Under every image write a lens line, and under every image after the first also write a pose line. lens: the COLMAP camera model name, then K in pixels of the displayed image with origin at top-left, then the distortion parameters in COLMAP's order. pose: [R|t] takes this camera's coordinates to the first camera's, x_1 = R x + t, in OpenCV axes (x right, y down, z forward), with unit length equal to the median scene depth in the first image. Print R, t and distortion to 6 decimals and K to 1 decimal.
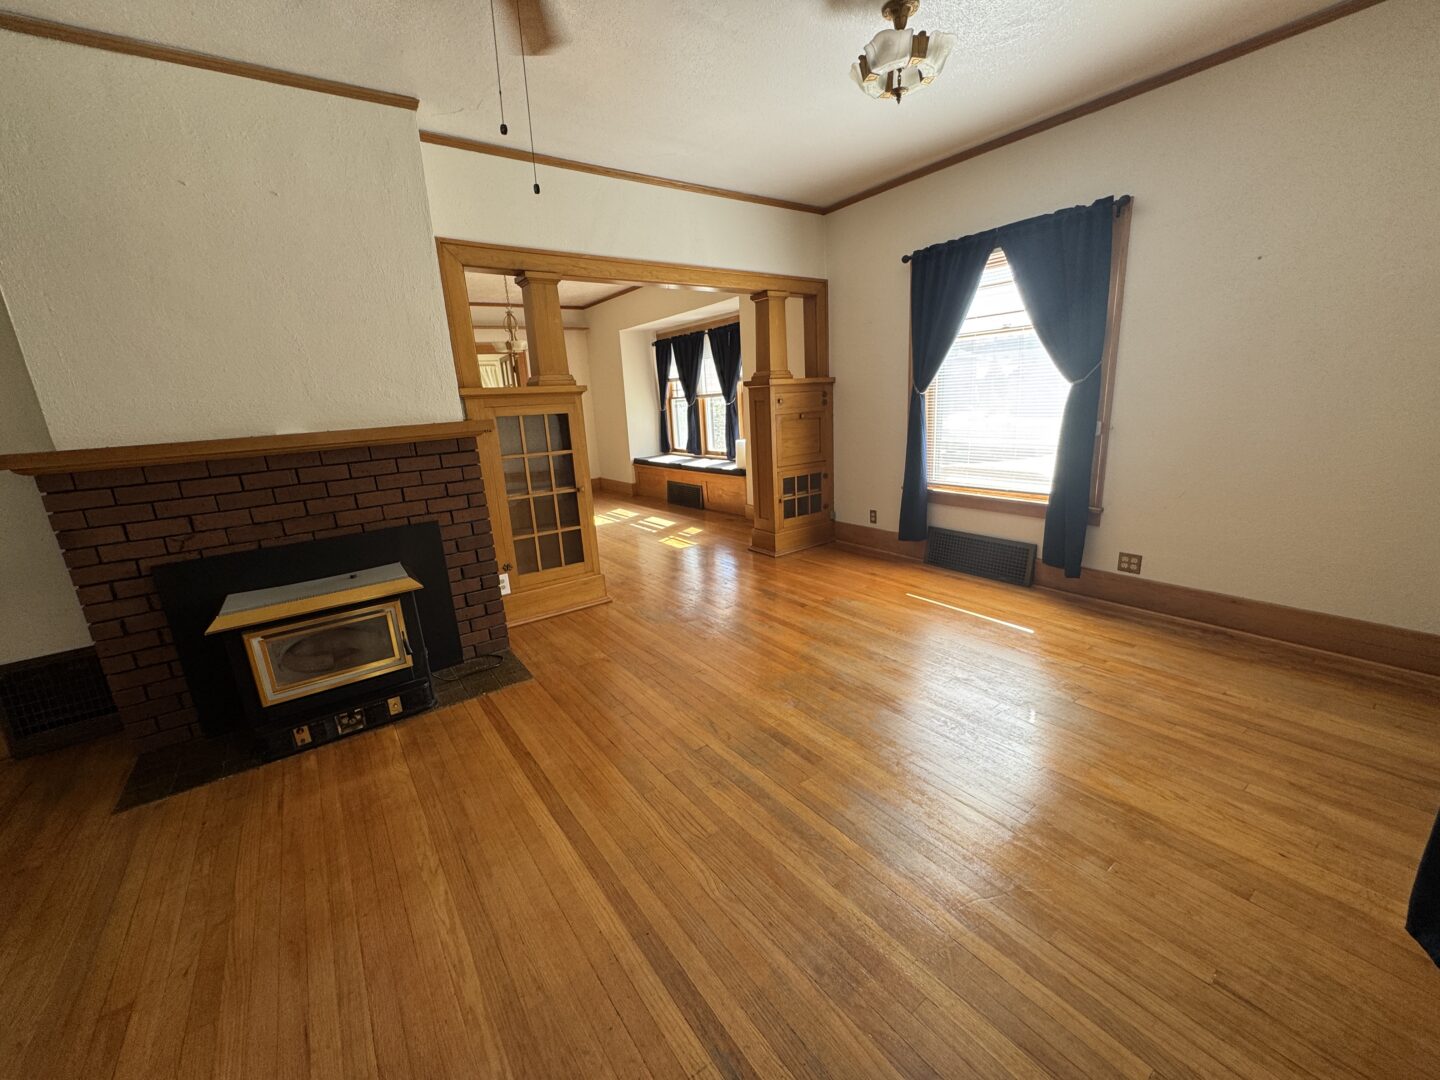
lens RADIAL K [[571.7, 0, 721.1], [0, 571.7, 539.4], [0, 0, 1]] dist [-0.001344, -0.000012]
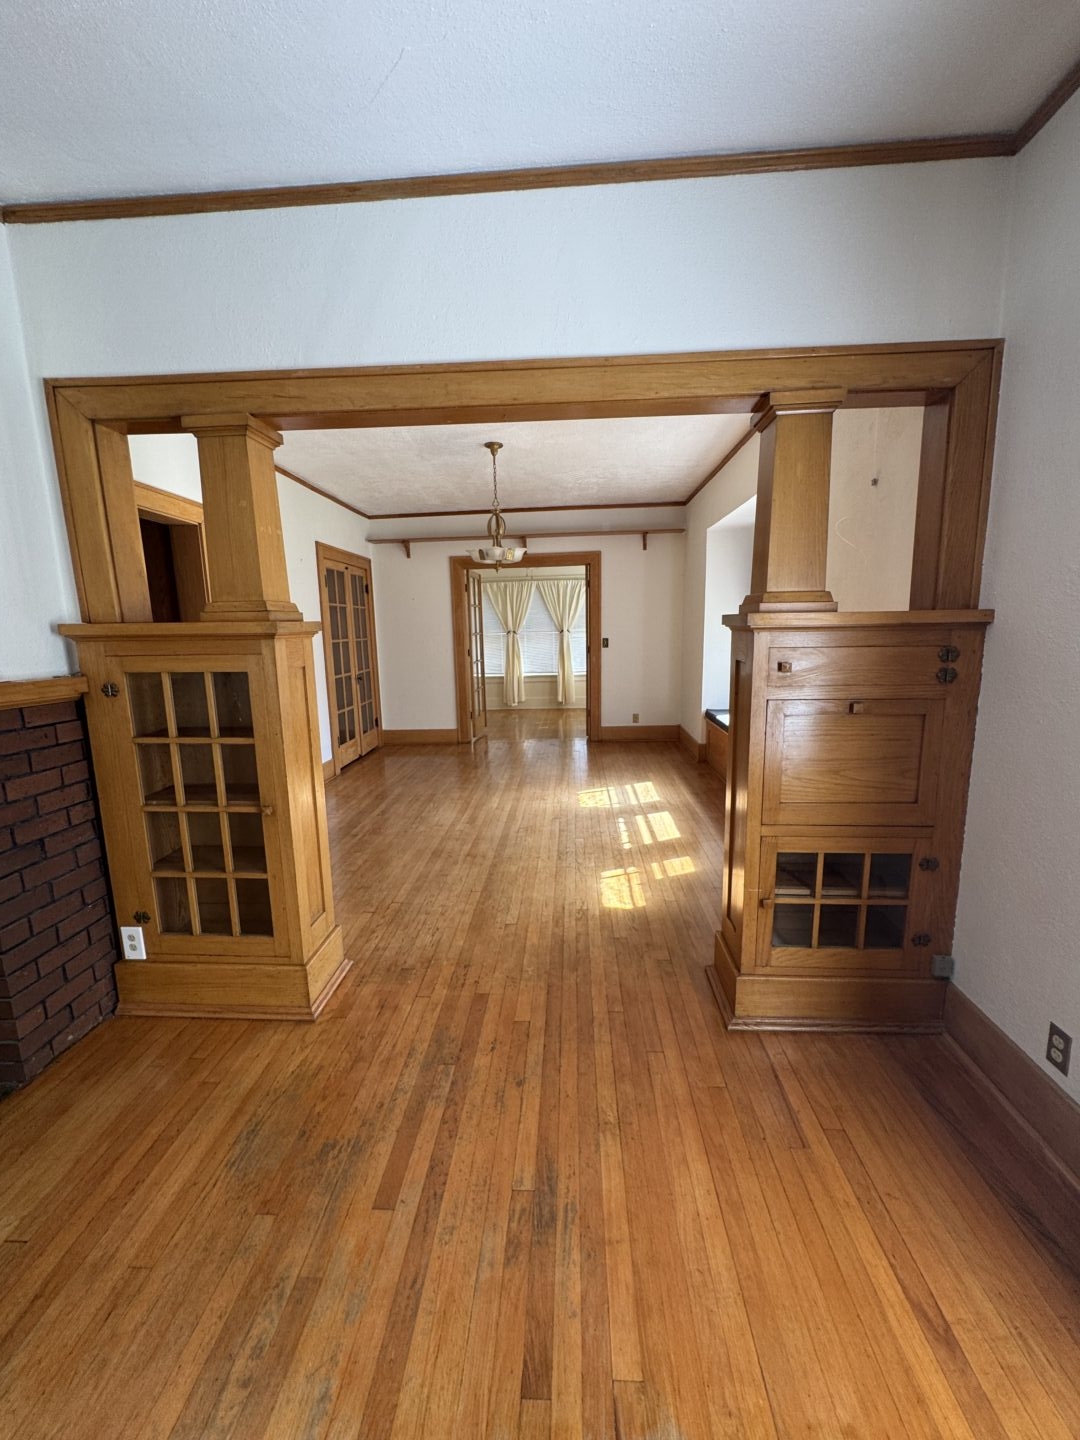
lens RADIAL K [[571.7, 0, 539.4], [0, 571.7, 720.5], [0, 0, 1]] dist [-0.001344, -0.000012]
pose [[0.774644, 0.144349, -0.615703, 0.220887], [-0.174551, 0.984584, 0.011222, -0.179269], [0.607831, 0.098779, 0.787898, 0.582793]]
